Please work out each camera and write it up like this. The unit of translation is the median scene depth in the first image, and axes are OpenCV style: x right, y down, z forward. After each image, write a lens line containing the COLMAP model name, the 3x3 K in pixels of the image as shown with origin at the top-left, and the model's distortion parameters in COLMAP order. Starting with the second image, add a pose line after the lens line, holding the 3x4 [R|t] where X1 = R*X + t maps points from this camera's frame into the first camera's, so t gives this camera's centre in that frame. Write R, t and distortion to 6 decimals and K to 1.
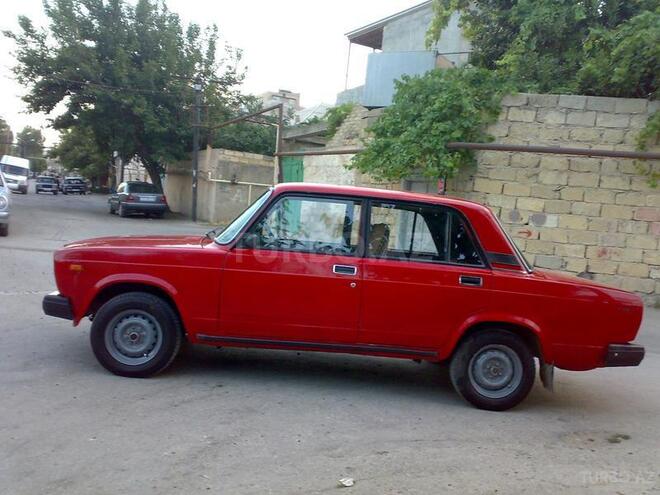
lens RADIAL K [[844.3, 0, 331.9], [0, 844.3, 243.7], [0, 0, 1]] dist [0.011242, 0.000000]
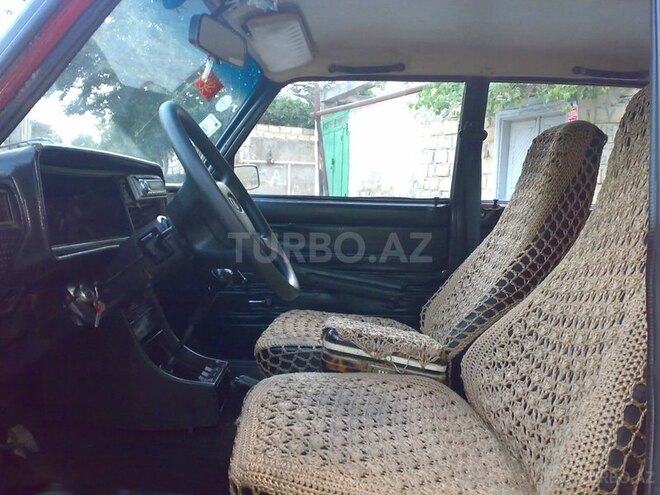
lens RADIAL K [[844.3, 0, 329.5], [0, 844.3, 248.4], [0, 0, 1]] dist [0.011242, 0.000000]
pose [[0.996252, -0.056065, -0.065870, -0.004324], [0.057390, 0.998183, 0.018384, 0.002362], [0.064720, -0.022096, 0.997659, 0.146671]]
